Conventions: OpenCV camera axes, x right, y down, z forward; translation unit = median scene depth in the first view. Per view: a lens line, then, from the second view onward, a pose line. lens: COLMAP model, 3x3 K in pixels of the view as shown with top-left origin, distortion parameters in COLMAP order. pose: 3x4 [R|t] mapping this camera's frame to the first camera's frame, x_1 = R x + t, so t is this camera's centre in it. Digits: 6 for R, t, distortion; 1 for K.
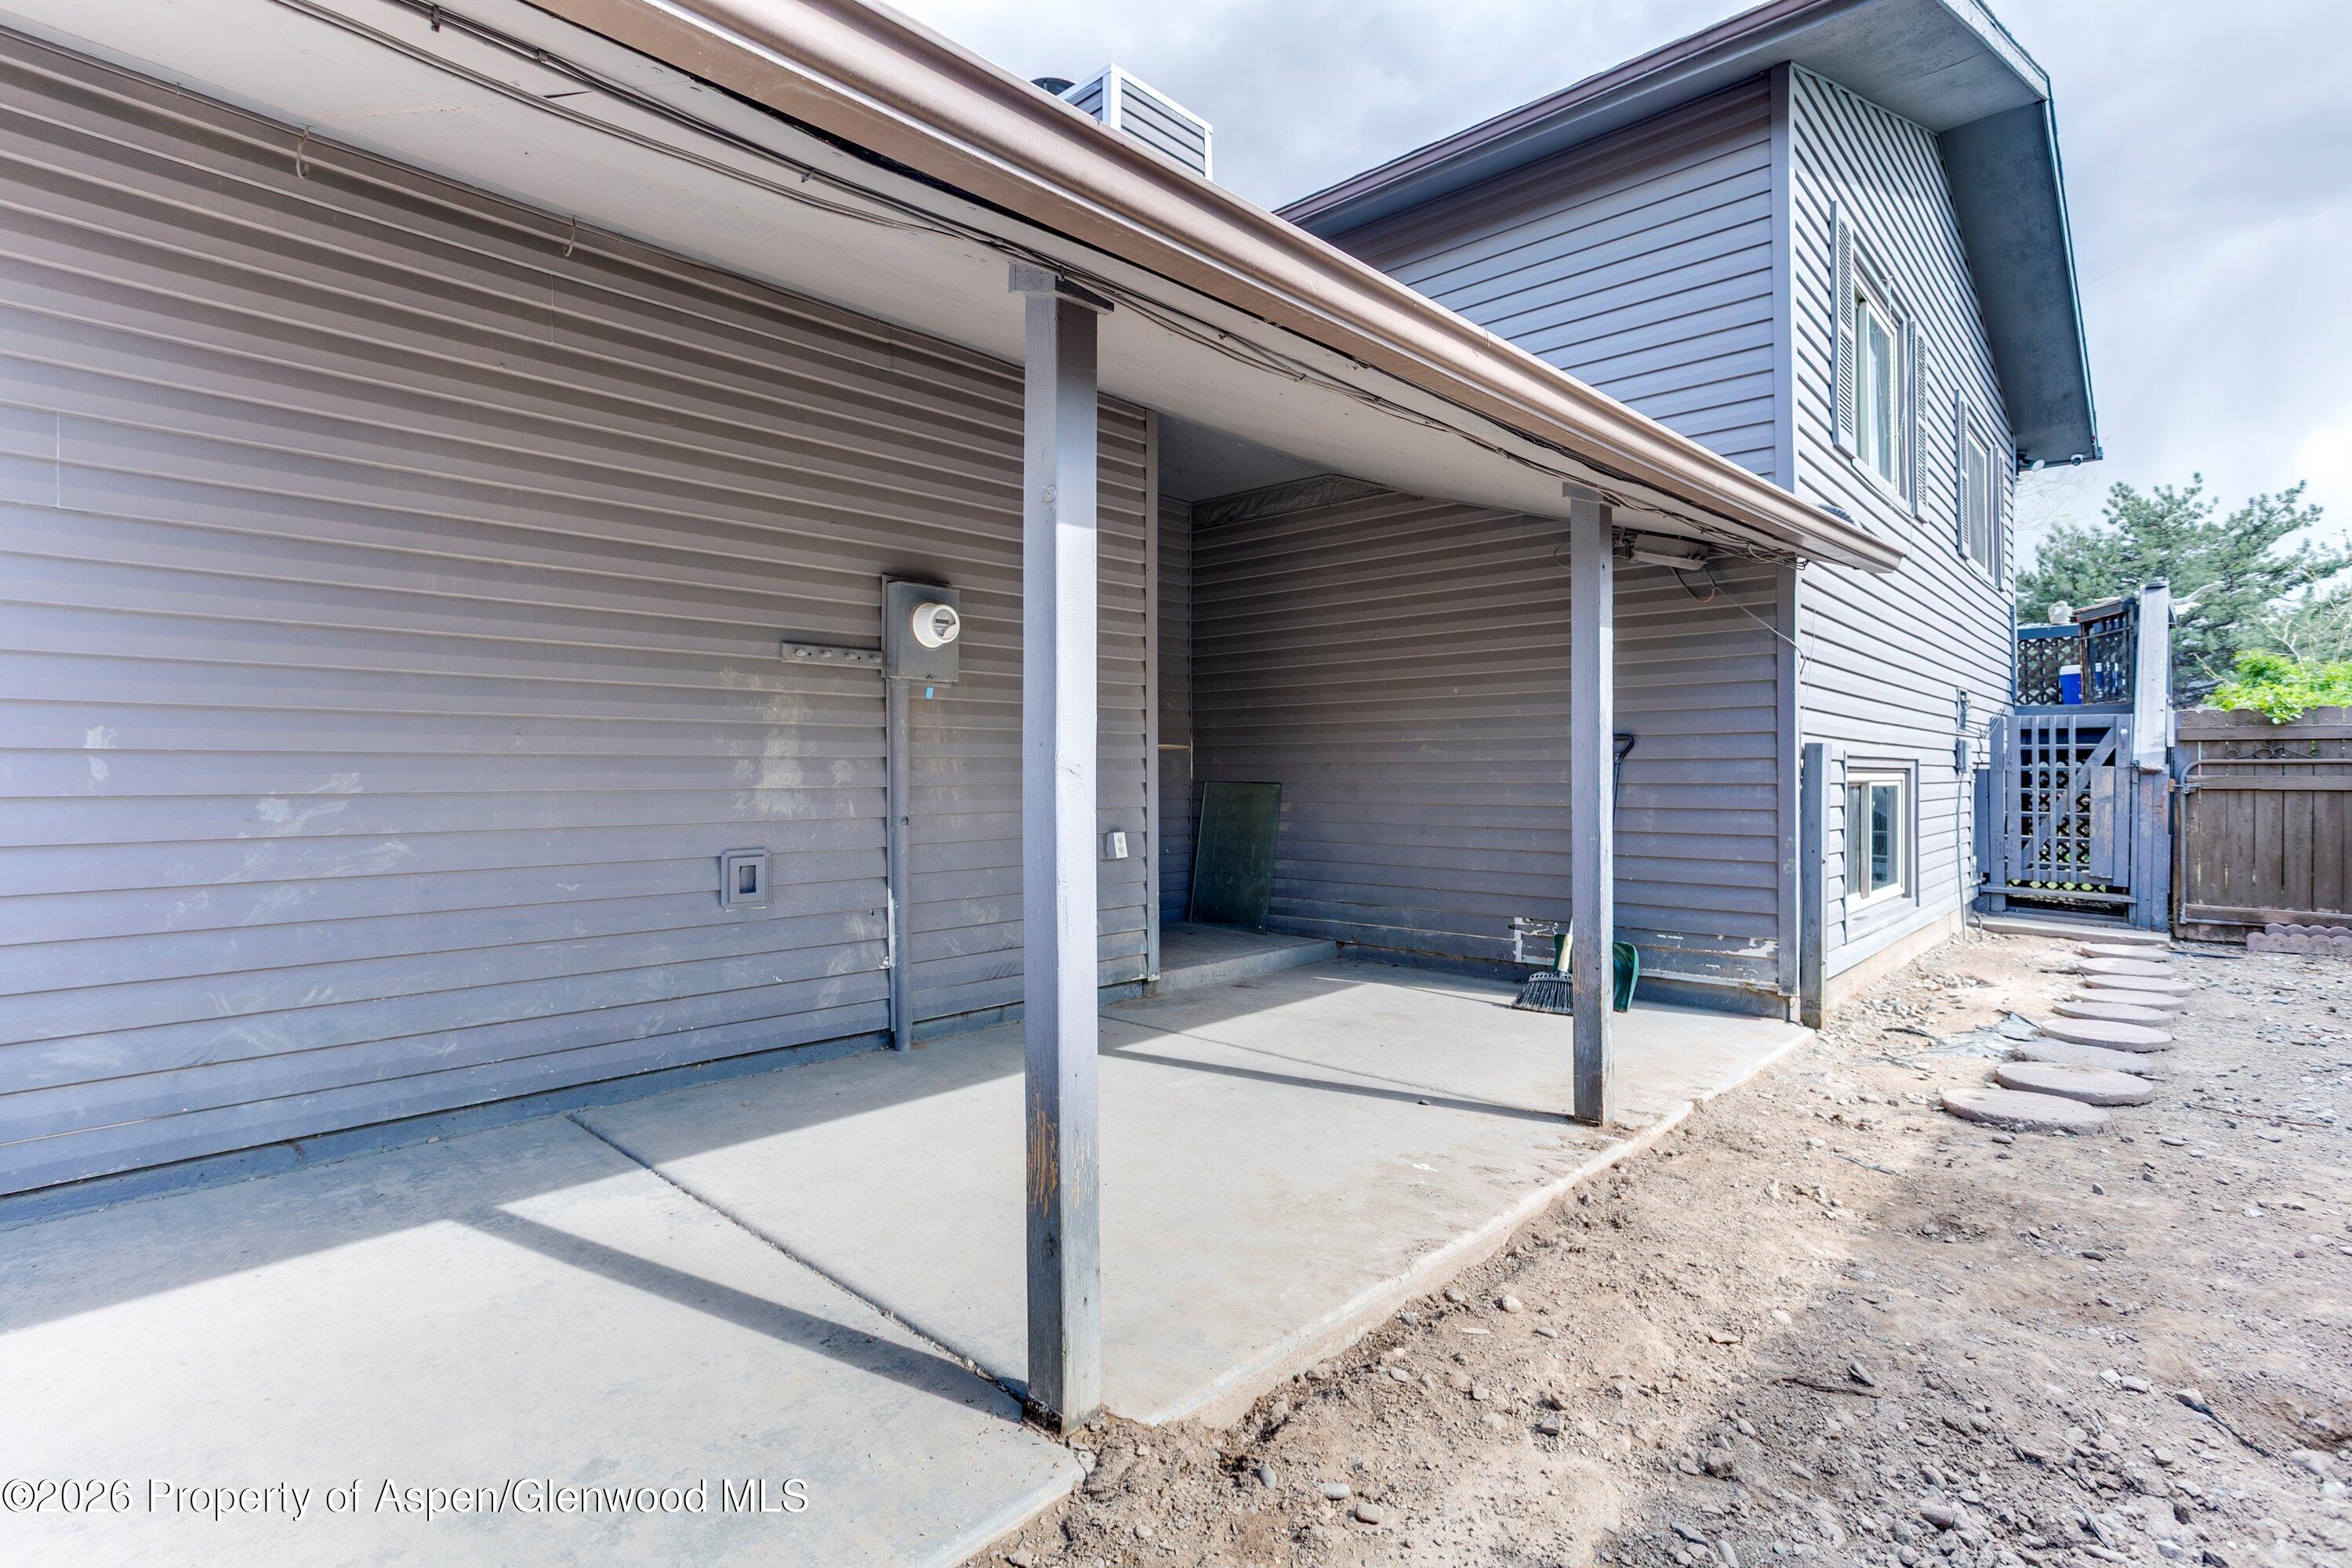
lens RADIAL K [[1139.7, 0, 1158.3], [0, 1139.7, 778.4], [0, 0, 1]] dist [0.001248, 0.001318]
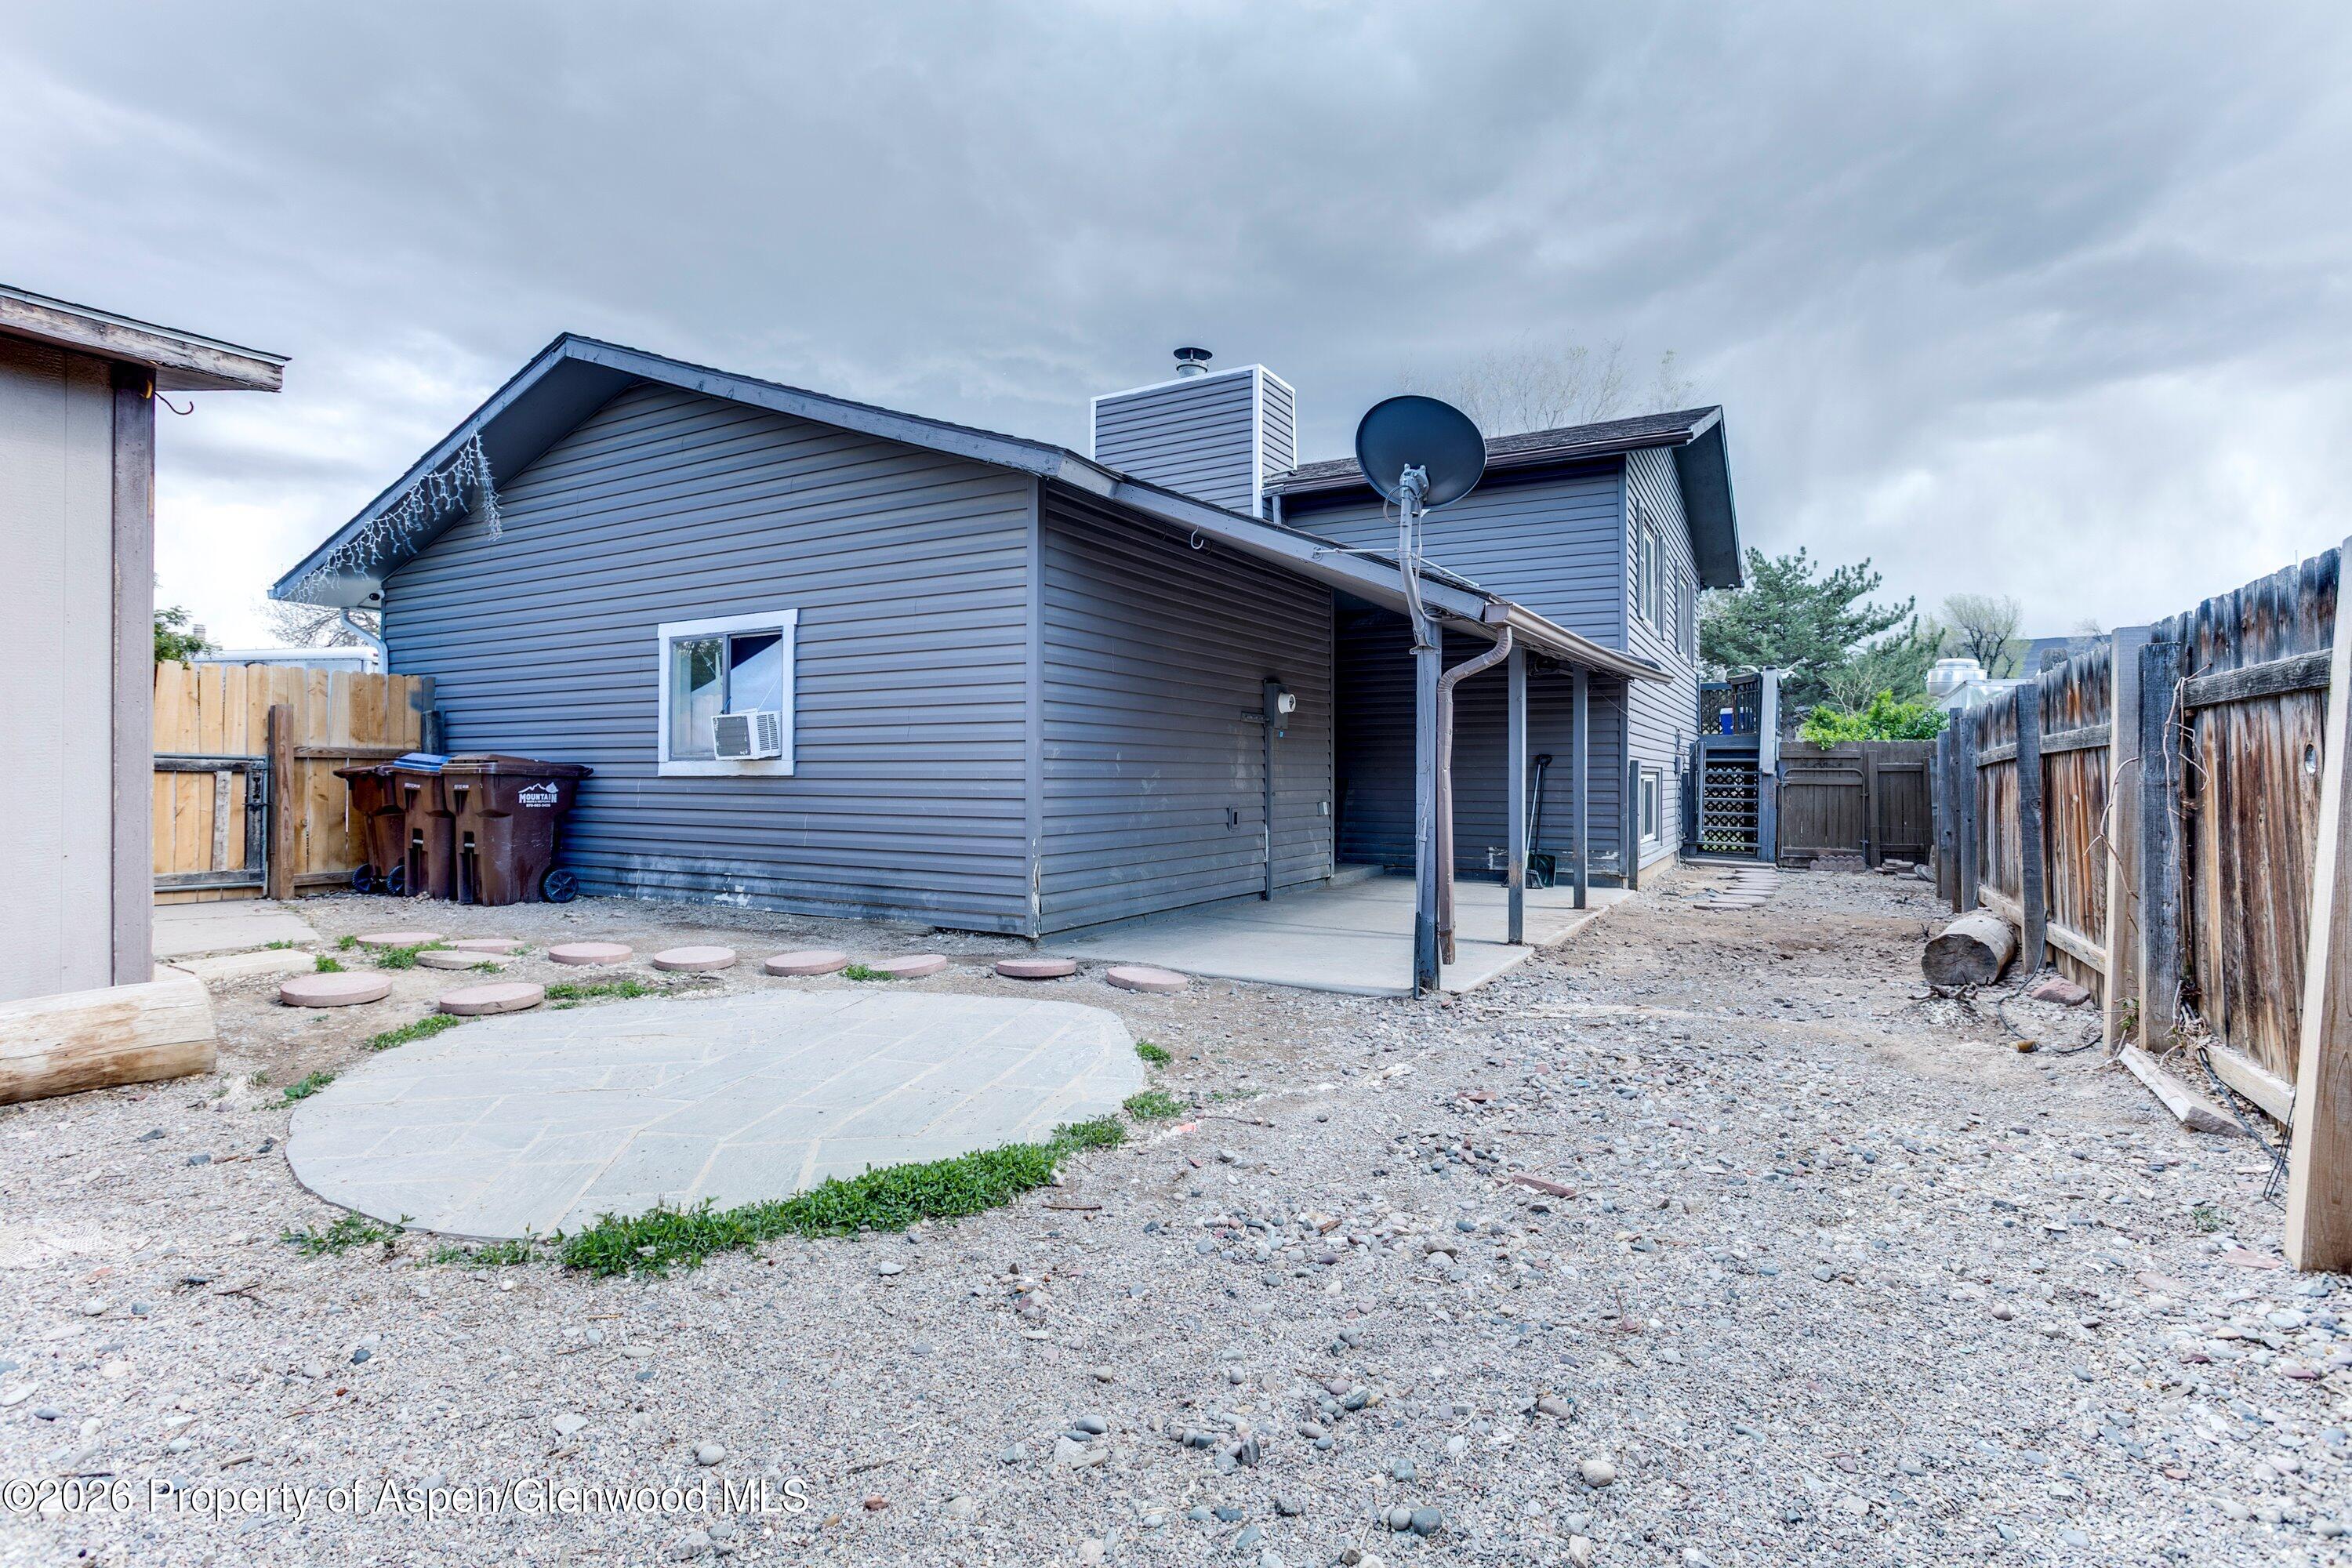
lens RADIAL K [[1139.7, 0, 1186.4], [0, 1139.7, 778.3], [0, 0, 1]] dist [0.001248, 0.001318]
pose [[0.970980, 0.005557, 0.239098, -0.501588], [-0.005613, 0.999984, -0.000450, 0.006189], [-0.239096, -0.000905, 0.970995, -0.586955]]
